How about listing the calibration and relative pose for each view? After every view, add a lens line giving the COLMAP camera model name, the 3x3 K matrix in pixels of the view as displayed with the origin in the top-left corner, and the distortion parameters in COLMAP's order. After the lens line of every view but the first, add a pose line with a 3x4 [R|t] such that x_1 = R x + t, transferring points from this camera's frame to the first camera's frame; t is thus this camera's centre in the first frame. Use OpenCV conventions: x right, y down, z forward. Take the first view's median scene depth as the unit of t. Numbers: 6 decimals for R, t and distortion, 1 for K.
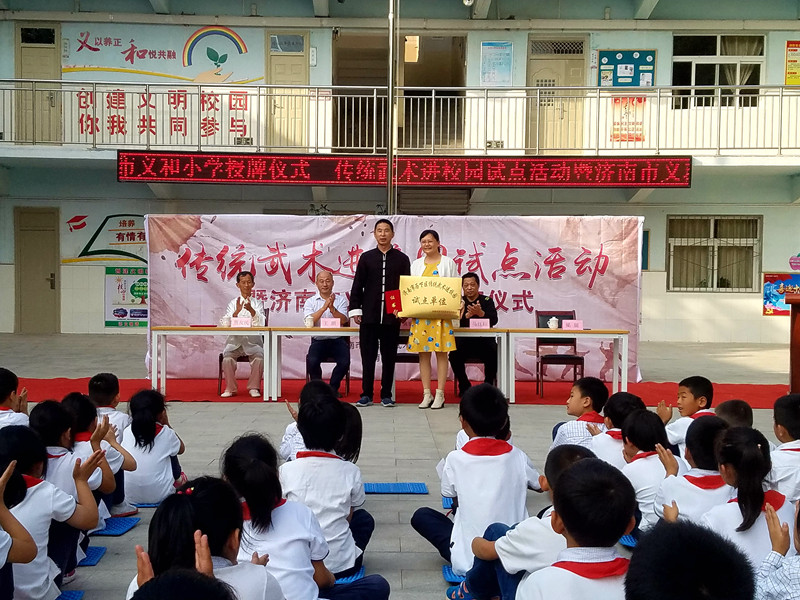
lens RADIAL K [[1211.0, 0, 371.2], [0, 1211.0, 307.2], [0, 0, 1]] dist [0.183654, 0.000000]
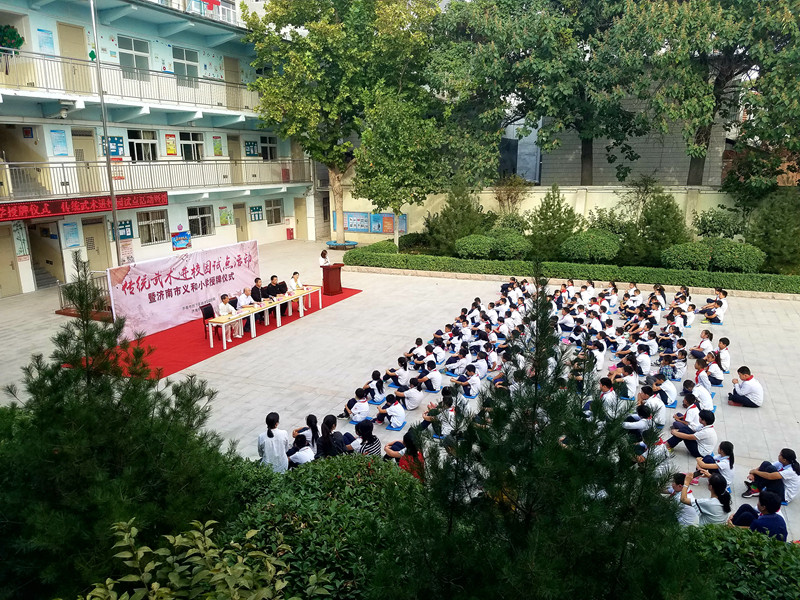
lens RADIAL K [[634.2, 0, 399.1], [0, 634.2, 303.3], [0, 0, 1]] dist [0.059996, -0.012217]
pose [[0.410642, -0.220951, 0.884621, -0.946905], [0.029531, 0.972909, 0.229295, -0.250723], [-0.911318, -0.068034, 0.406042, 0.112965]]
